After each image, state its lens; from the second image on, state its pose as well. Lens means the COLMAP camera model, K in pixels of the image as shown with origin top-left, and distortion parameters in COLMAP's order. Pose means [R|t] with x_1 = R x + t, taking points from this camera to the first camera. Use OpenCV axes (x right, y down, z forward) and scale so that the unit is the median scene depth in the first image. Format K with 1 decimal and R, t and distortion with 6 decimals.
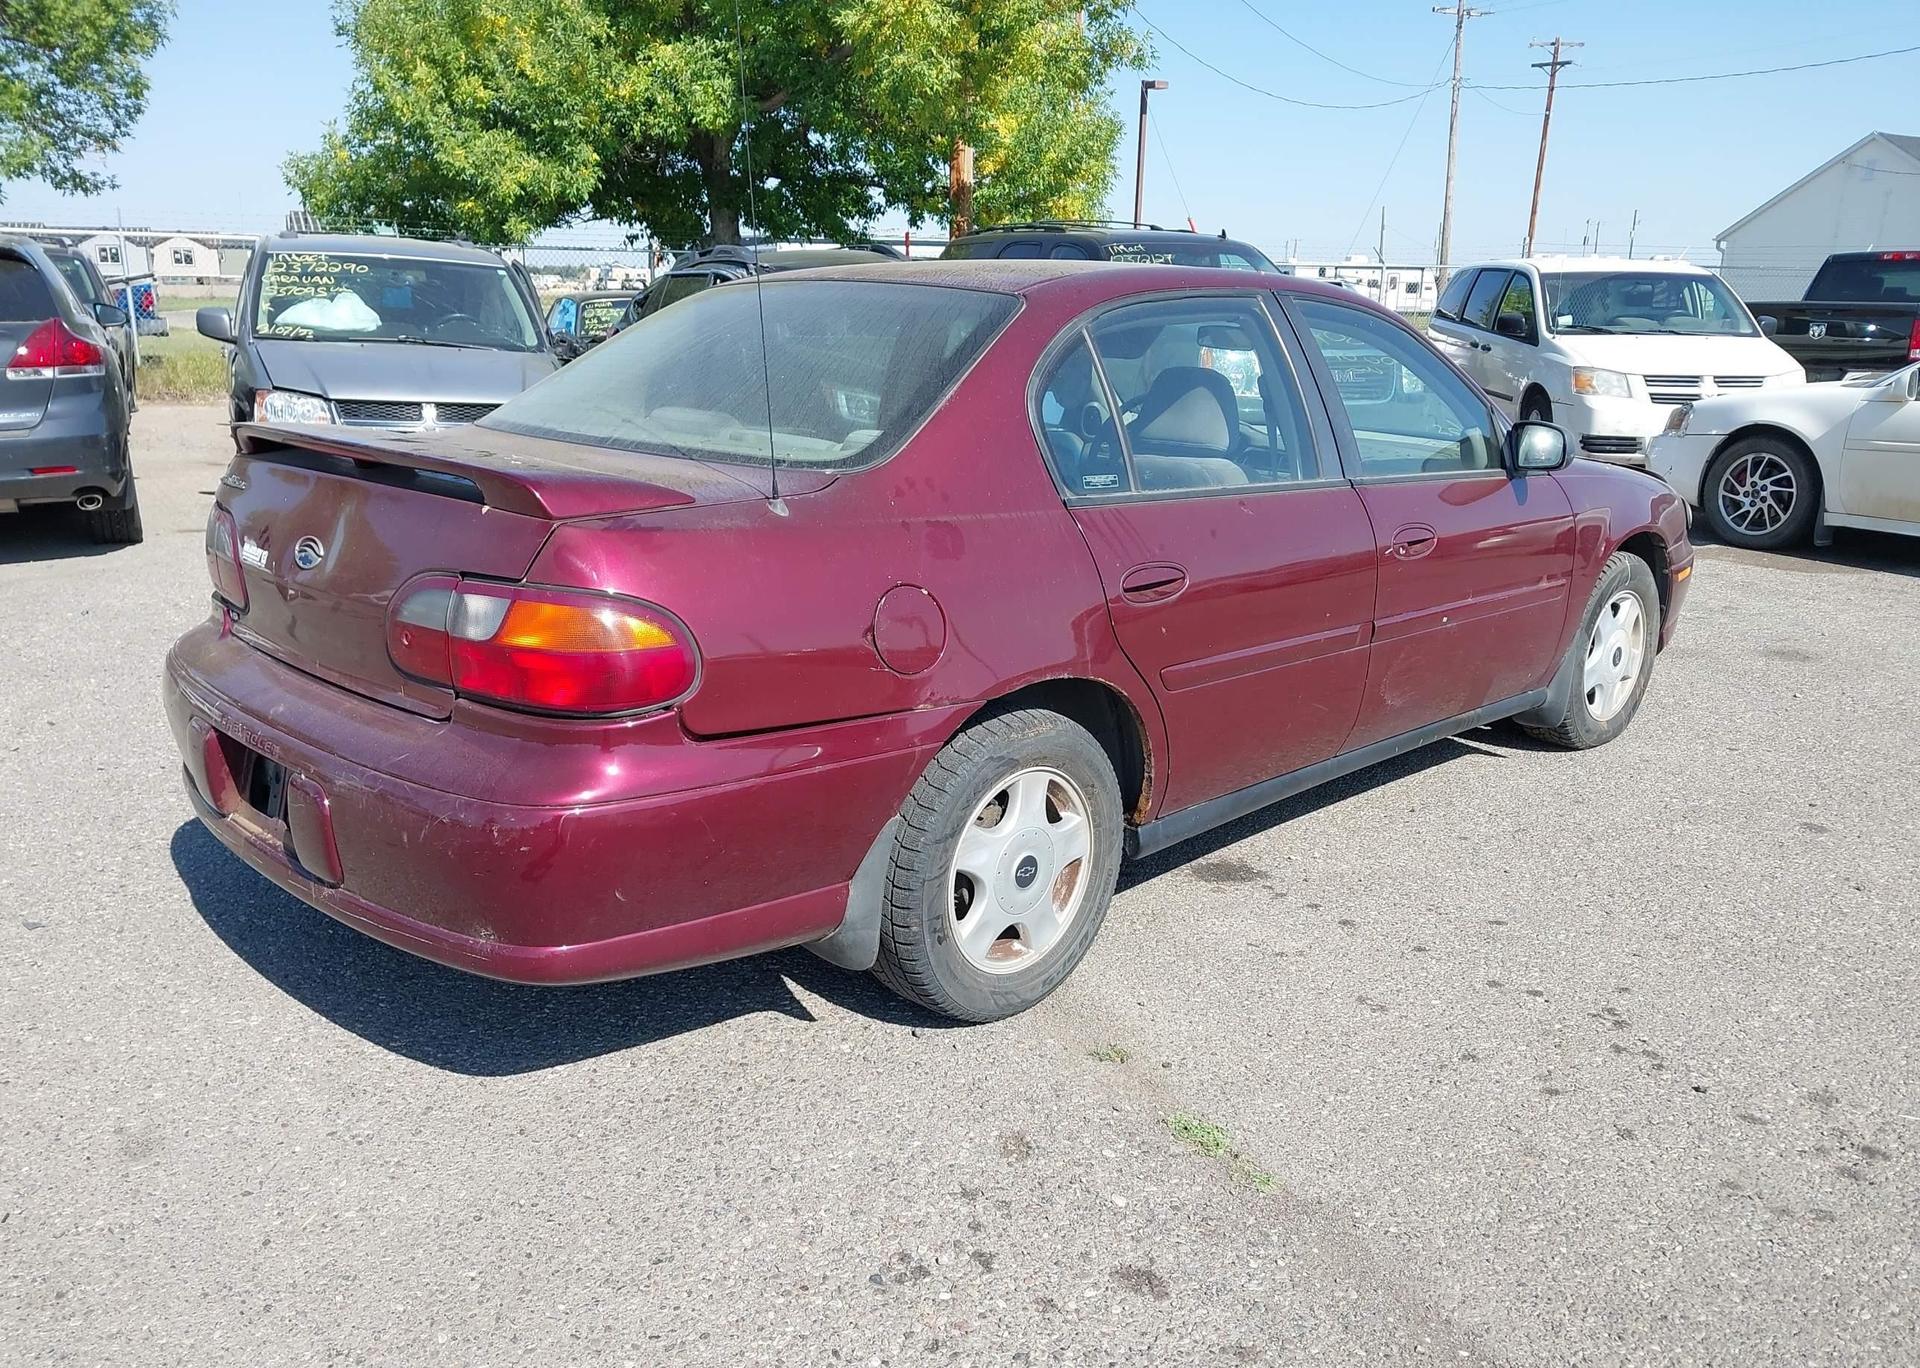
lens RADIAL K [[1565.9, 0, 990.9], [0, 1565.9, 715.2], [0, 0, 1]] dist [0.013197, -0.011960]
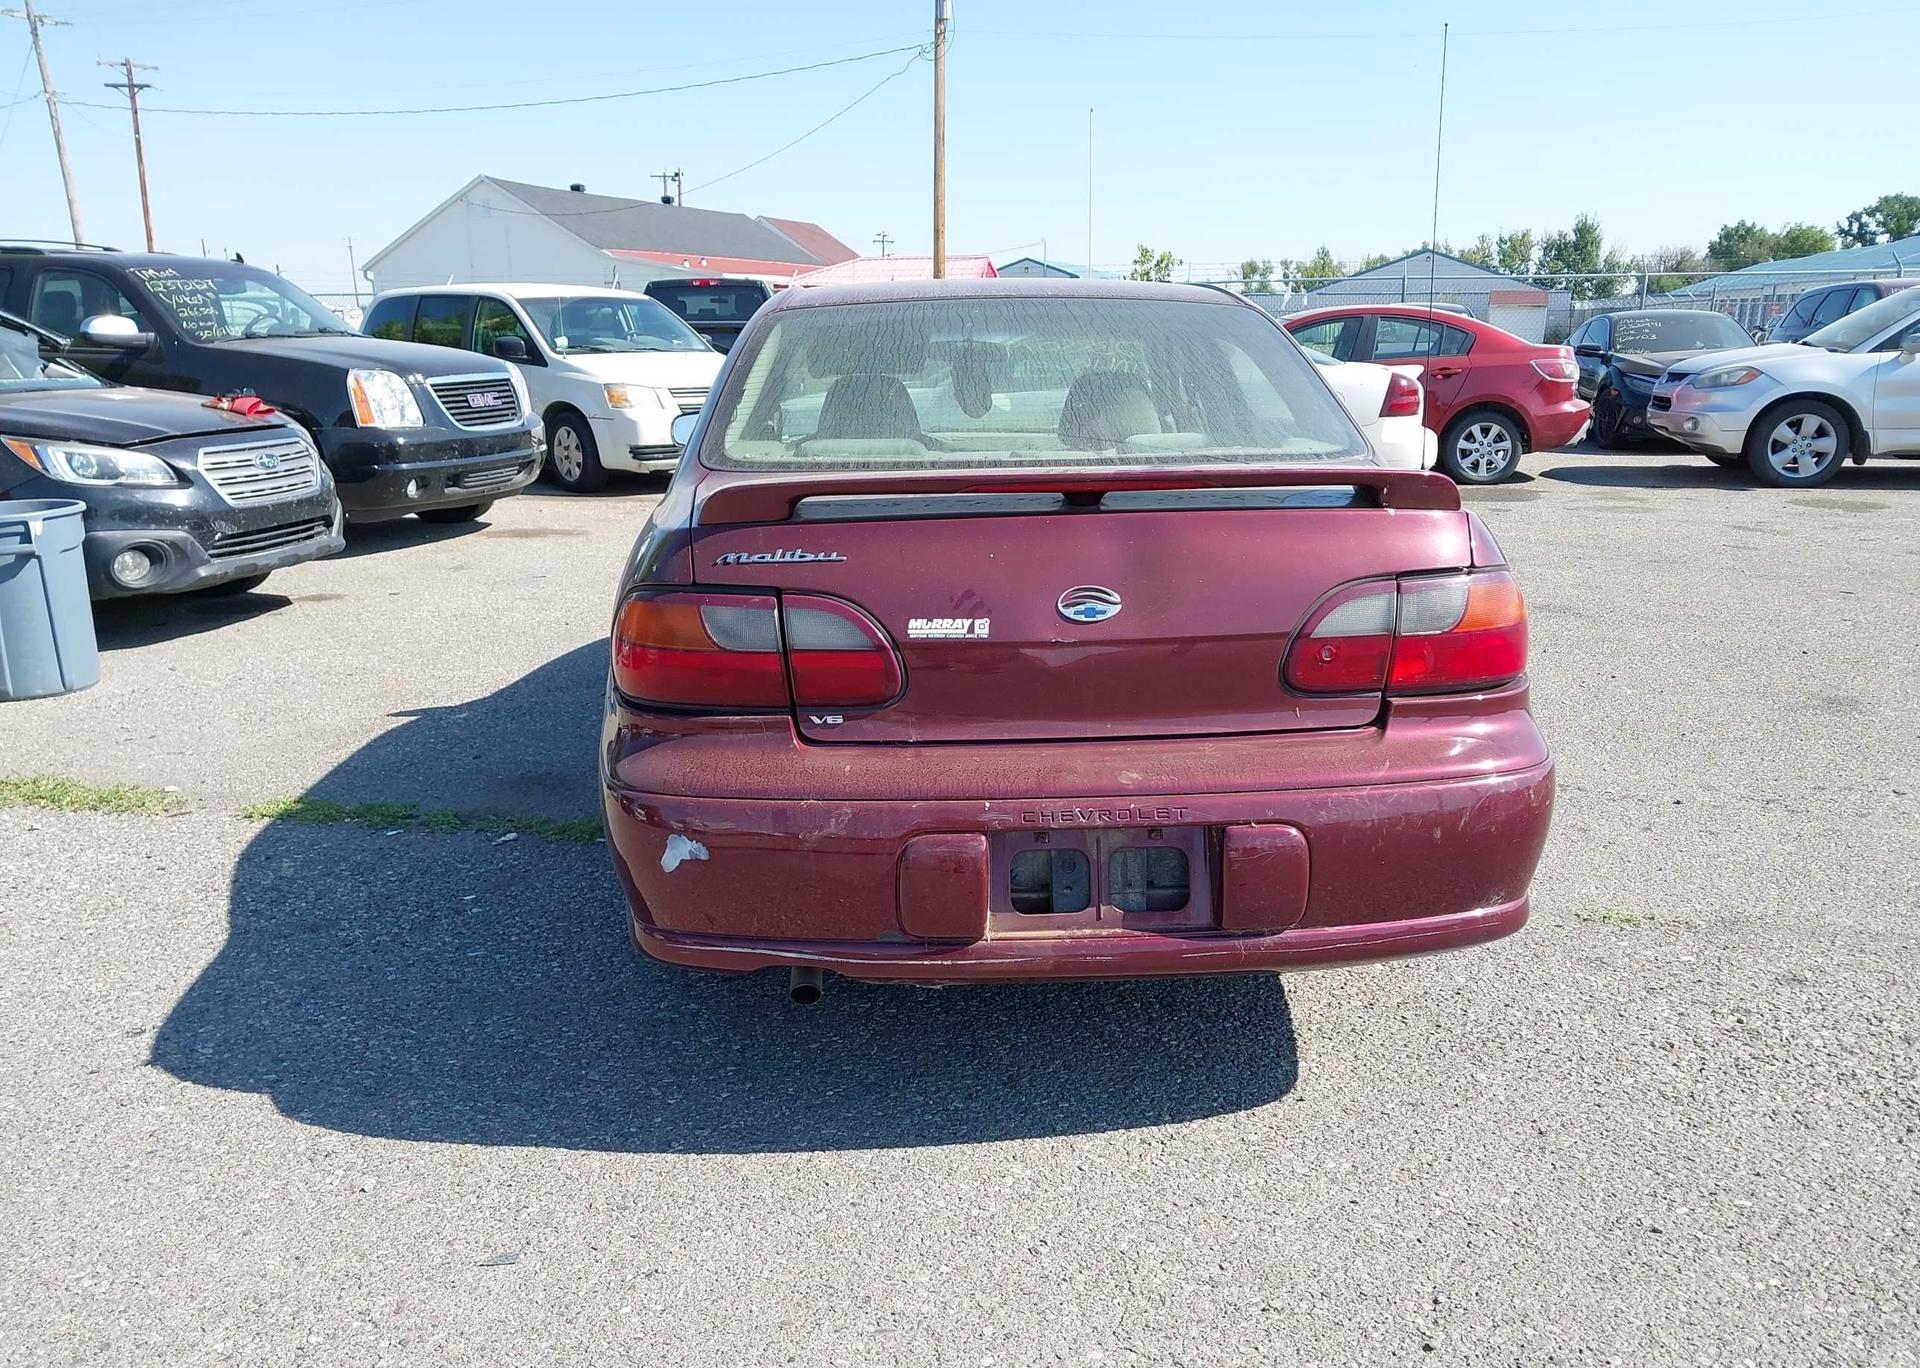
lens RADIAL K [[1565.9, 0, 957.0], [0, 1565.9, 686.5], [0, 0, 1]] dist [0.013197, -0.011960]
pose [[0.683641, -0.186075, 0.705699, -0.724488], [0.210119, 0.976192, 0.053846, -0.076537], [-0.698917, 0.111470, 0.706463, 0.273420]]
